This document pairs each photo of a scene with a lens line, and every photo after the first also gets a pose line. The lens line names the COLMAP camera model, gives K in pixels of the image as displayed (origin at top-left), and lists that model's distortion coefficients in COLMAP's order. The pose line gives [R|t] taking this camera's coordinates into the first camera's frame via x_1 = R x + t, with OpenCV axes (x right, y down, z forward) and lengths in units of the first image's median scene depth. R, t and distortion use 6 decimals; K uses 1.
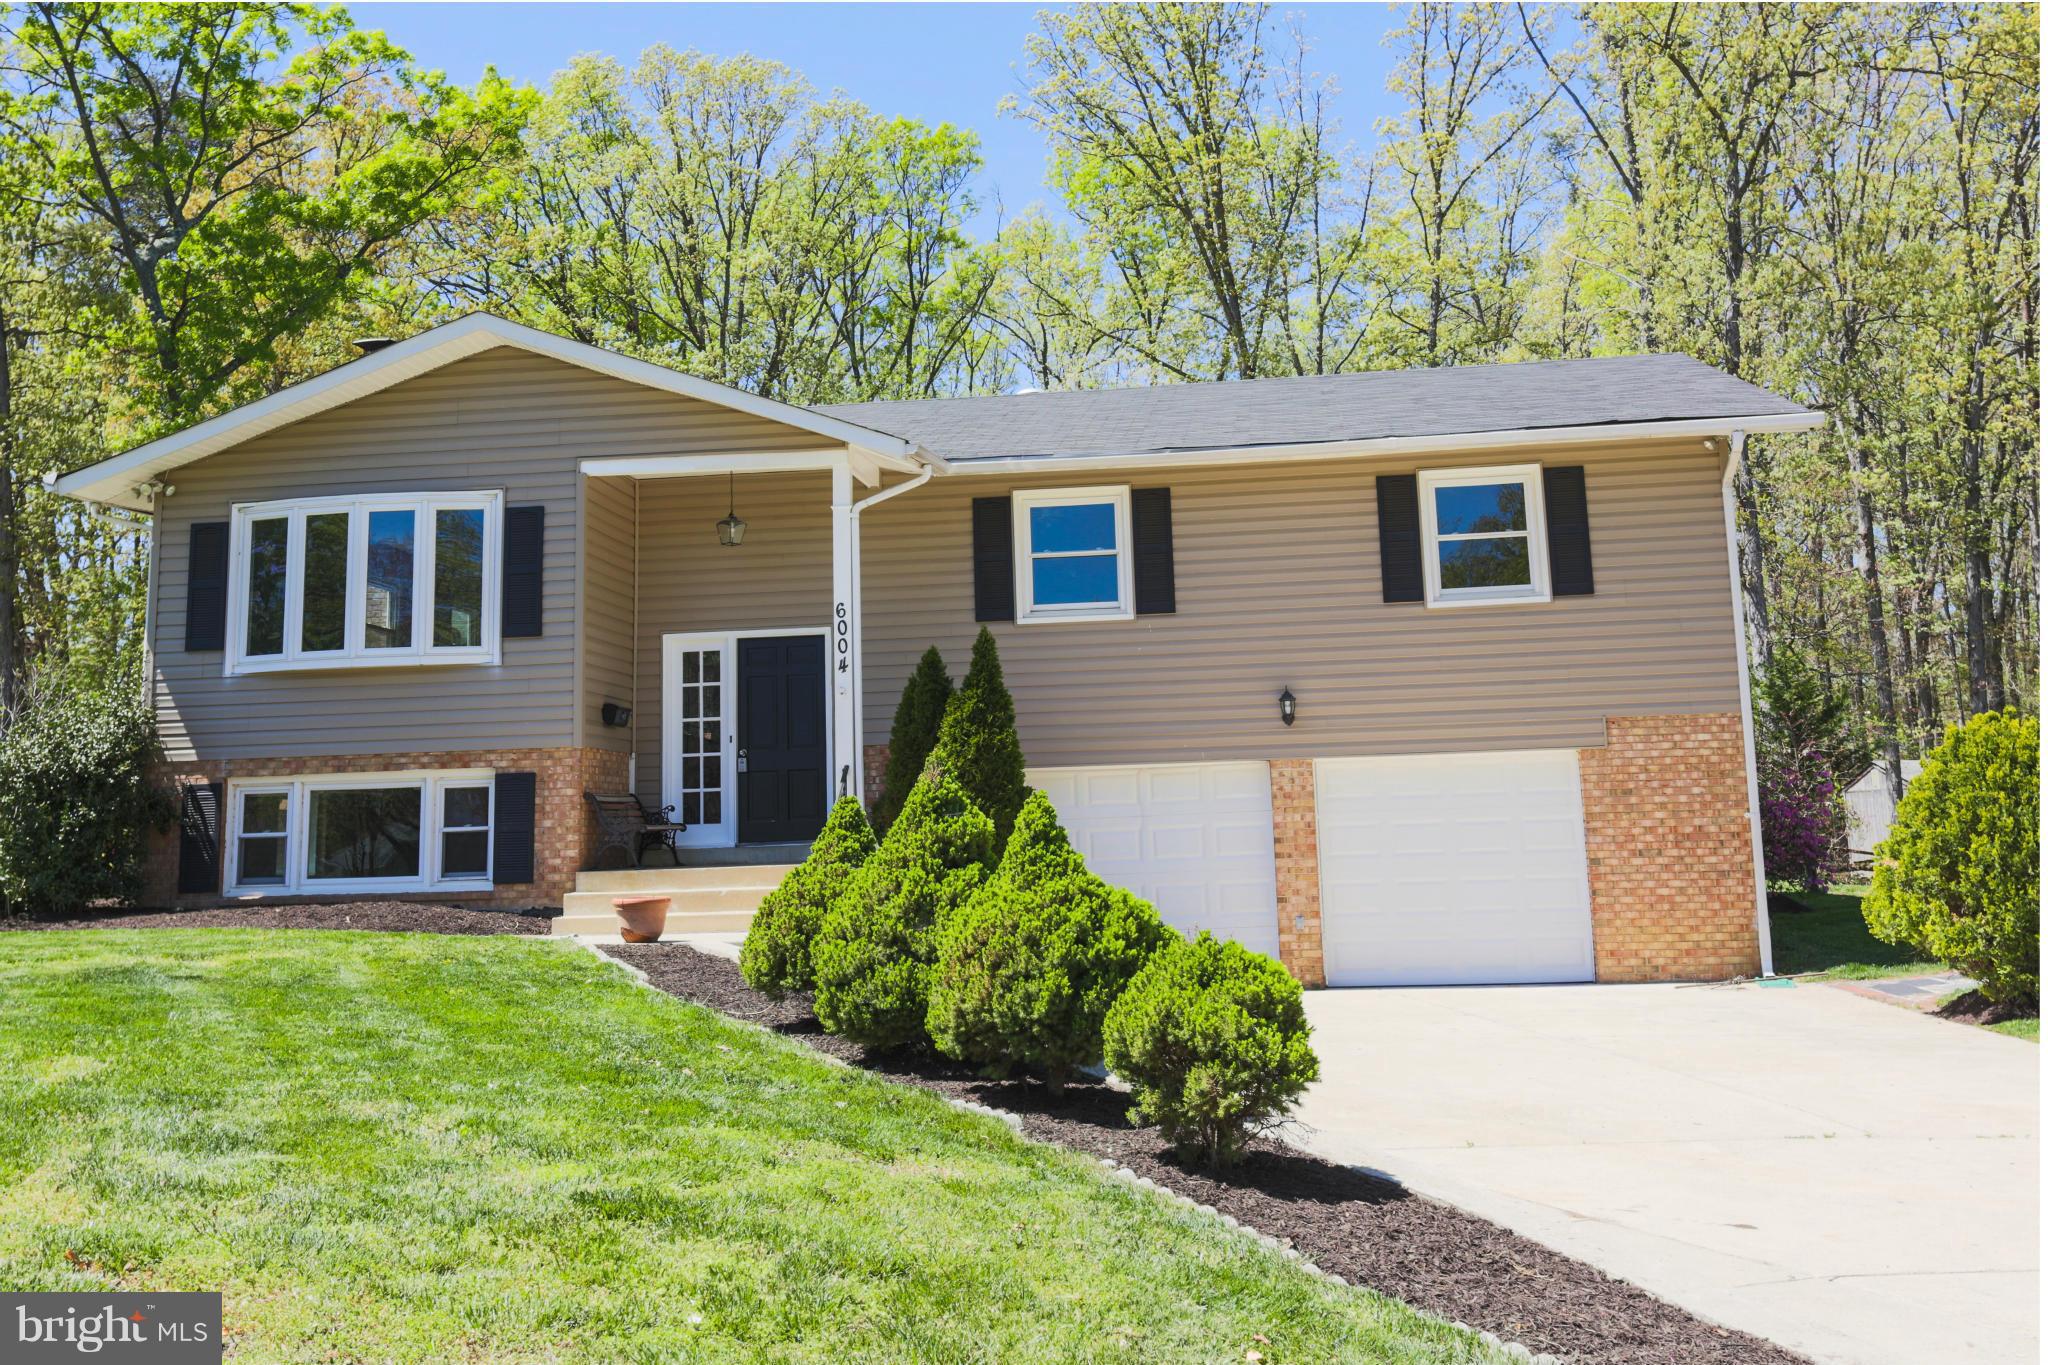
lens RADIAL K [[1889.1, 0, 1020.0], [0, 1889.1, 524.0], [0, 0, 1]] dist [0.014908, 0.014776]
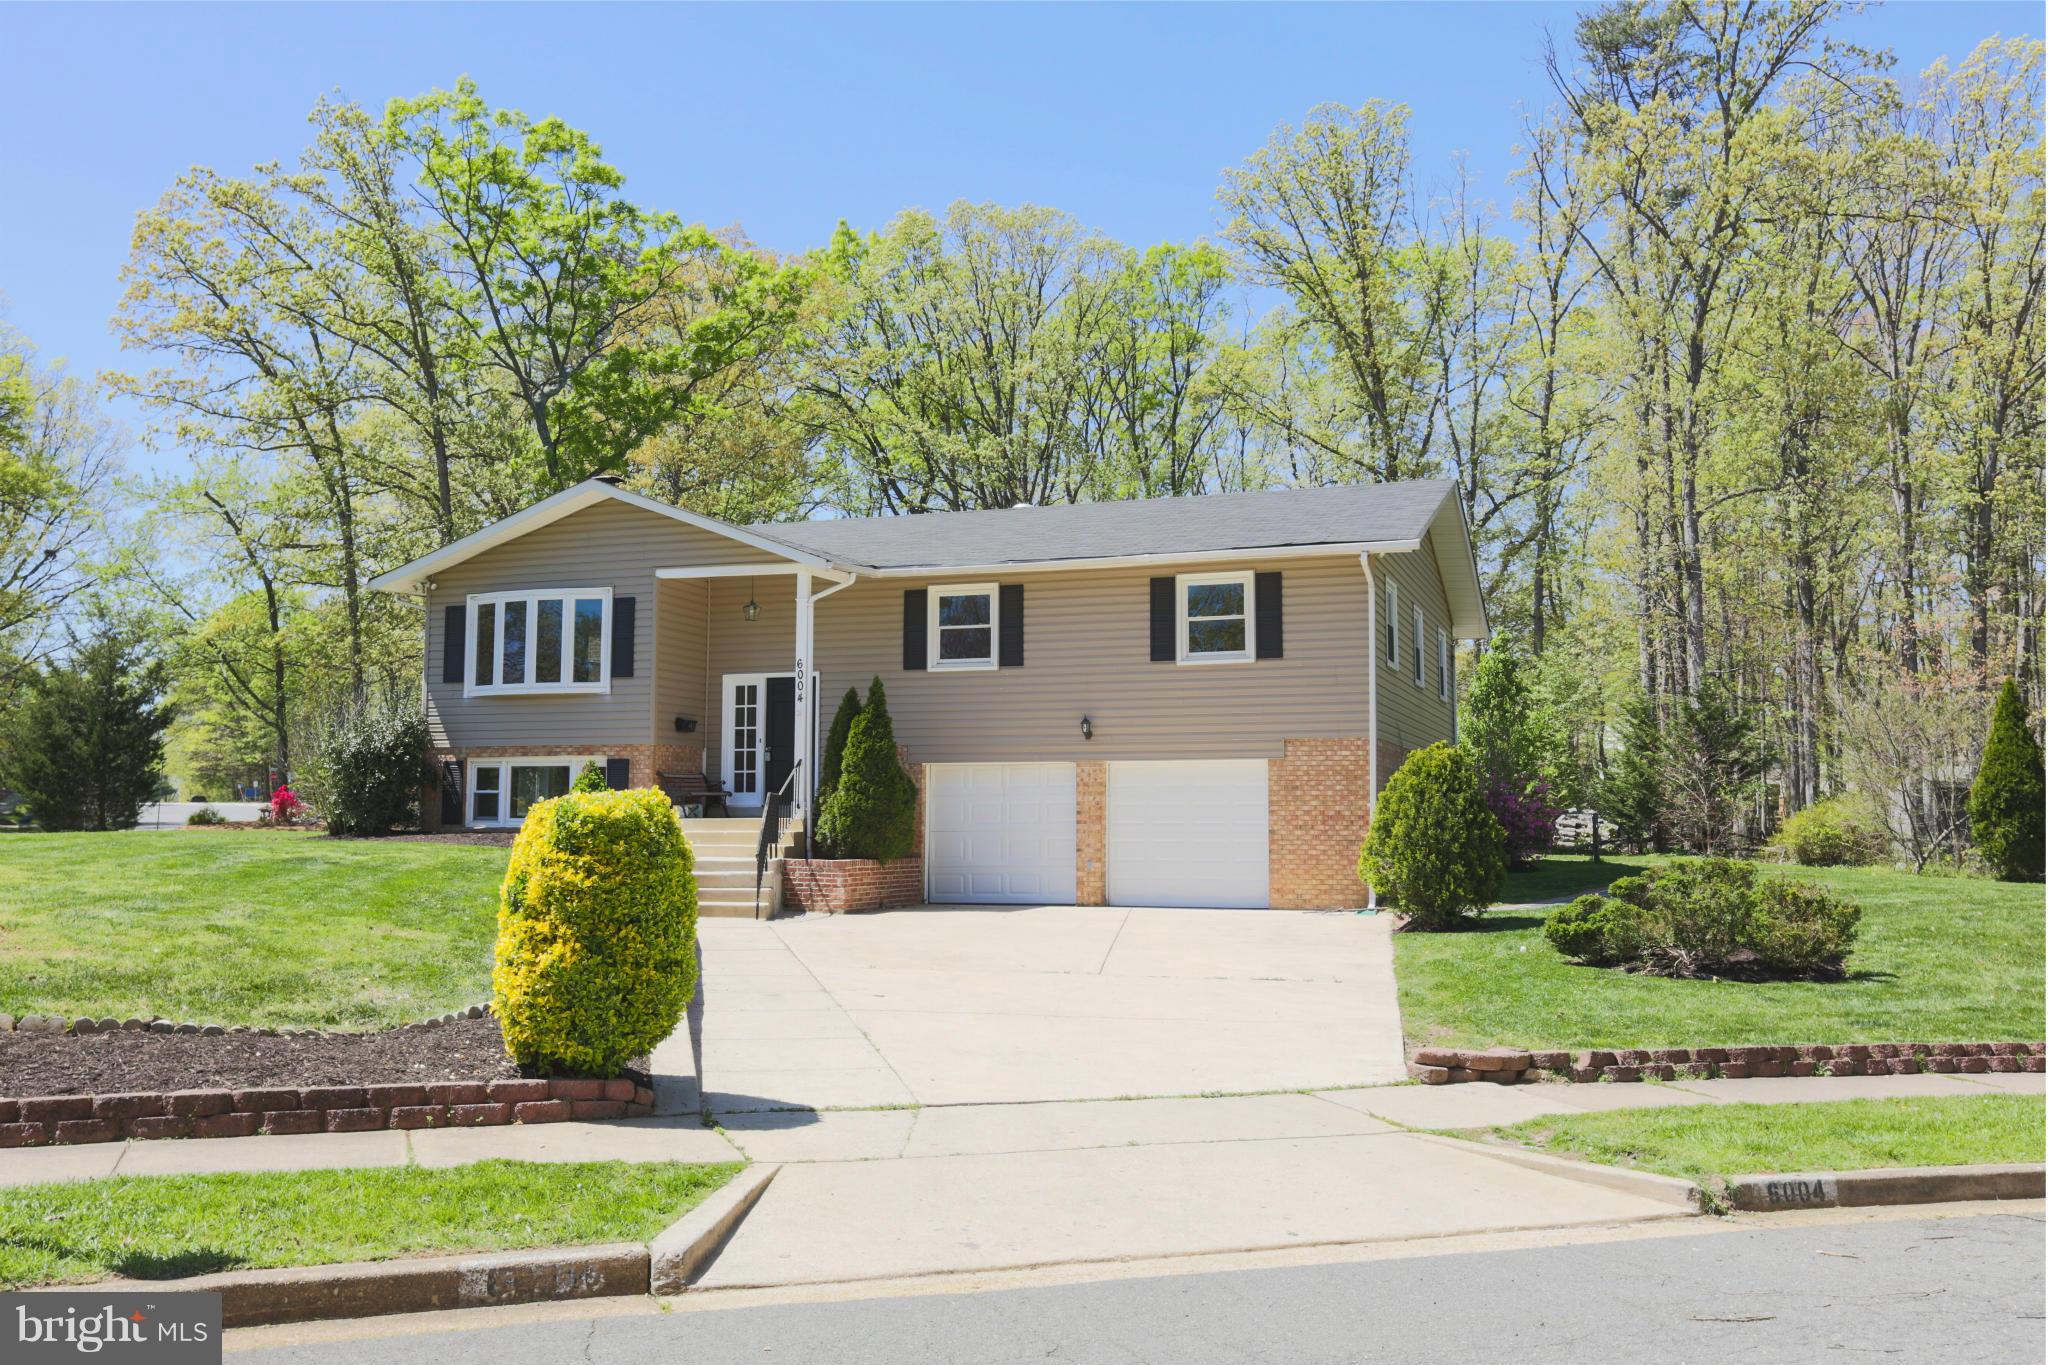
lens RADIAL K [[1529.5, 0, 1077.7], [0, 1529.5, 690.0], [0, 0, 1]] dist [-0.010019, -0.001665]
pose [[0.983404, 0.014281, -0.180866, 0.362728], [0.002215, 0.995878, 0.090678, -0.048318], [0.181415, -0.089574, 0.979319, -0.229498]]
